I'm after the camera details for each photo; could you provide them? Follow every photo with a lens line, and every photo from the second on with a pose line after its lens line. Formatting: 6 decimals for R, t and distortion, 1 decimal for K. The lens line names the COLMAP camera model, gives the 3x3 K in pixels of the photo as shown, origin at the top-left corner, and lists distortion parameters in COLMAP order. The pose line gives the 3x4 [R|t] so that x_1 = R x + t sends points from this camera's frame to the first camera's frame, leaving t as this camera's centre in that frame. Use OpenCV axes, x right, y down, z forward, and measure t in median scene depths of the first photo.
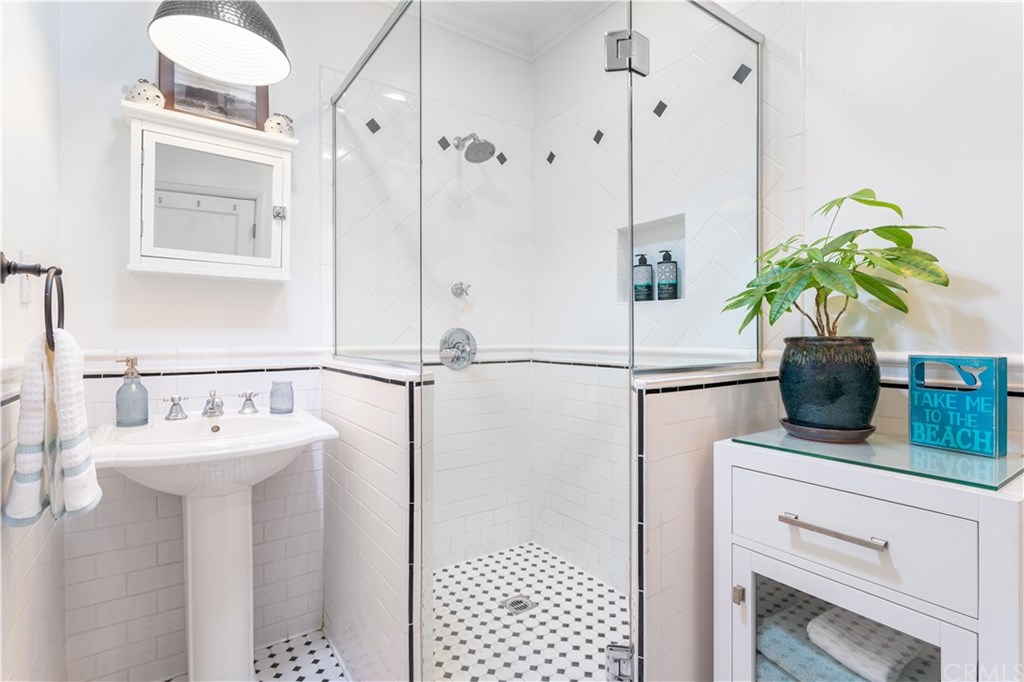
lens RADIAL K [[486.4, 0, 512.0], [0, 486.4, 341.0], [0, 0, 1]] dist [-0.002093, -0.000433]
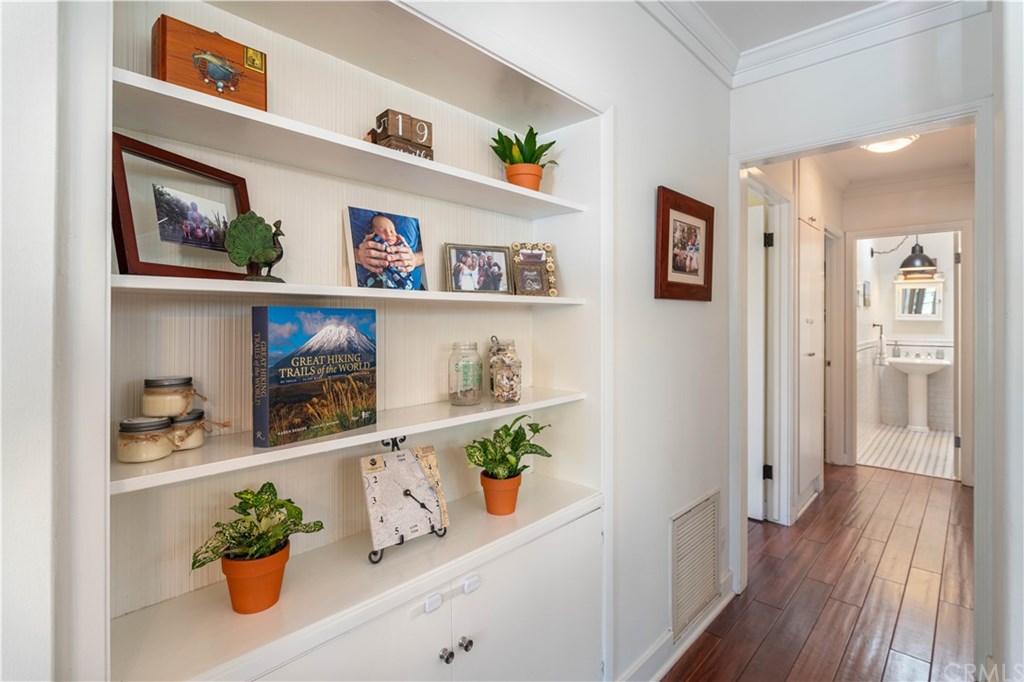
lens RADIAL K [[489.2, 0, 510.9], [0, 489.2, 318.9], [0, 0, 1]] dist [-0.000607, -0.000034]
pose [[0.201424, -0.004641, -0.979493, 2.651765], [-0.006245, 0.999962, -0.006022, -0.107531], [0.979484, 0.007330, 0.201387, -3.072770]]
